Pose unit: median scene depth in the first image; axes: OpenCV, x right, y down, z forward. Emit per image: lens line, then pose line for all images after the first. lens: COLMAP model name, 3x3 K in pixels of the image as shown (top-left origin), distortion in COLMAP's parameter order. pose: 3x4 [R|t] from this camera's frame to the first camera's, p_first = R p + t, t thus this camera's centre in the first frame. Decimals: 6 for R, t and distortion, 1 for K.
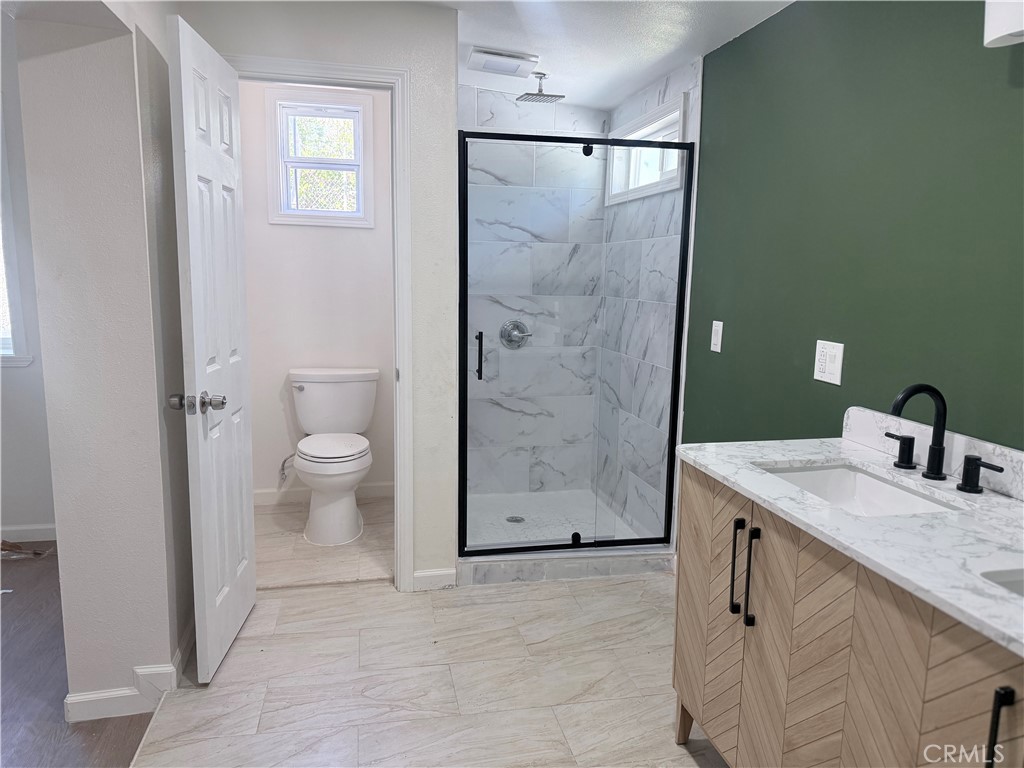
lens RADIAL K [[717.3, 0, 512.1], [0, 717.3, 384.4], [0, 0, 1]] dist [0.042224, -0.039647]
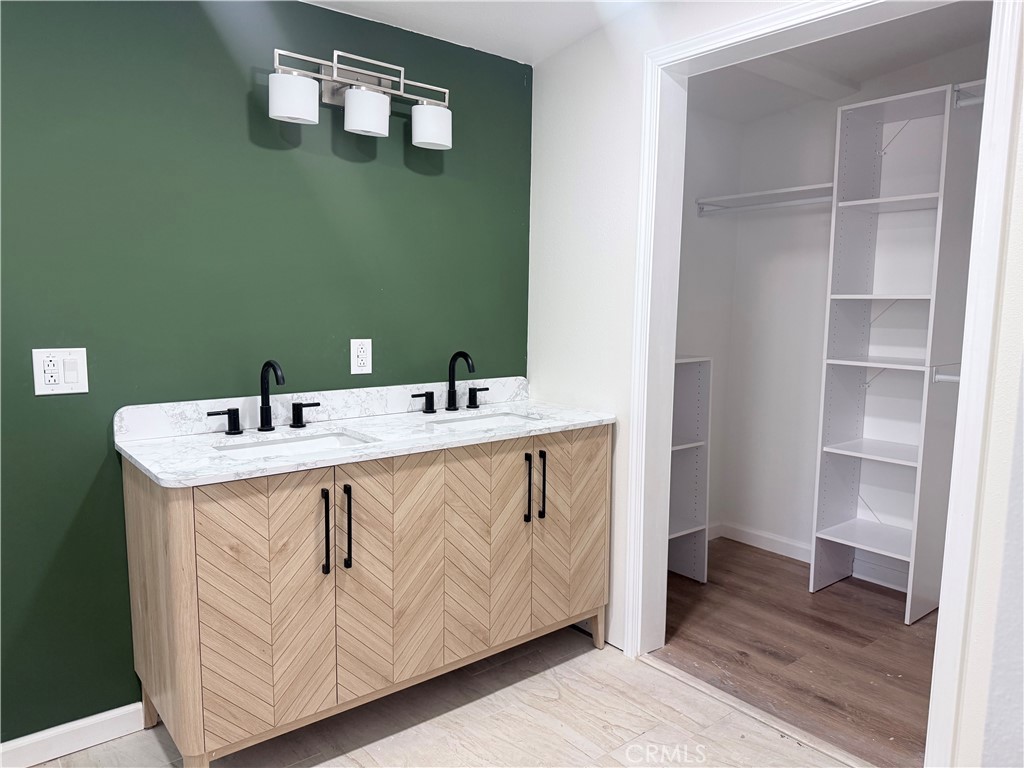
lens RADIAL K [[717.3, 0, 511.1], [0, 717.3, 384.3], [0, 0, 1]] dist [0.042224, -0.039647]
pose [[-0.456791, -0.124254, 0.880853, -0.803762], [0.120474, 0.972433, 0.199648, -0.168444], [-0.881378, 0.197318, -0.429230, 1.194369]]
